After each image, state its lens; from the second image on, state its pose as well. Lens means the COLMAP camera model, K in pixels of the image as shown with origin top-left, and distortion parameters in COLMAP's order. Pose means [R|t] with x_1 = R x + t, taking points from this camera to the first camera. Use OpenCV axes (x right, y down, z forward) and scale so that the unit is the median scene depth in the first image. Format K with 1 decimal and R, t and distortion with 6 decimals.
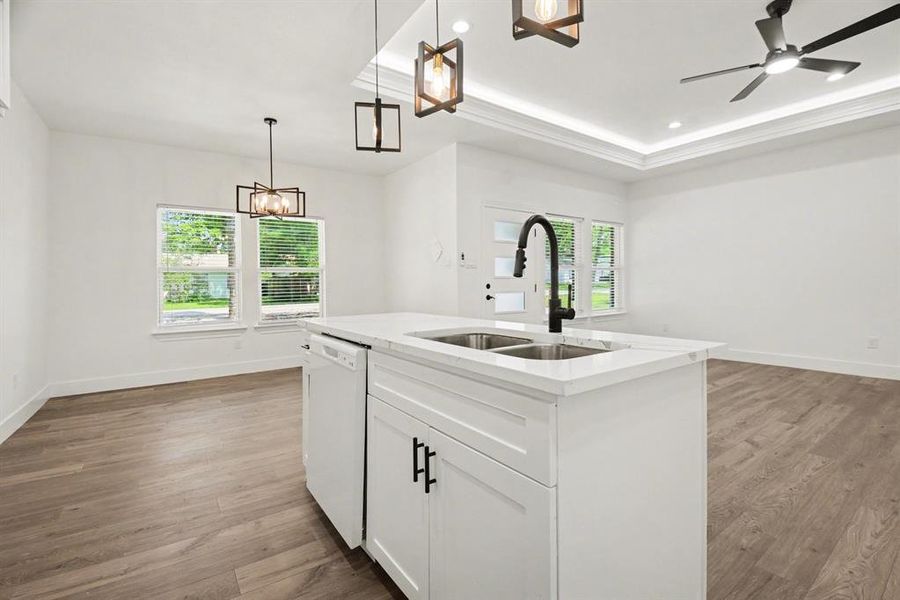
lens RADIAL K [[411.5, 0, 455.5], [0, 411.5, 298.5], [0, 0, 1]] dist [0.000381, -0.000183]
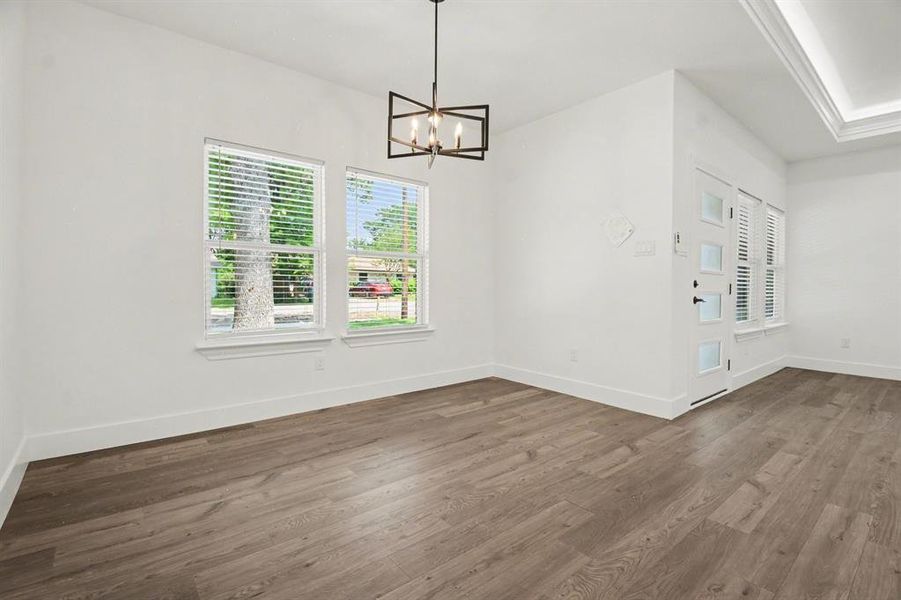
lens RADIAL K [[414.1, 0, 453.5], [0, 414.1, 305.4], [0, 0, 1]] dist [-0.000568, -0.011051]
pose [[0.996068, 0.021260, 0.085998, -0.364963], [-0.021661, 0.999758, 0.003736, 0.011363], [-0.085897, -0.005584, 0.996288, 0.316680]]
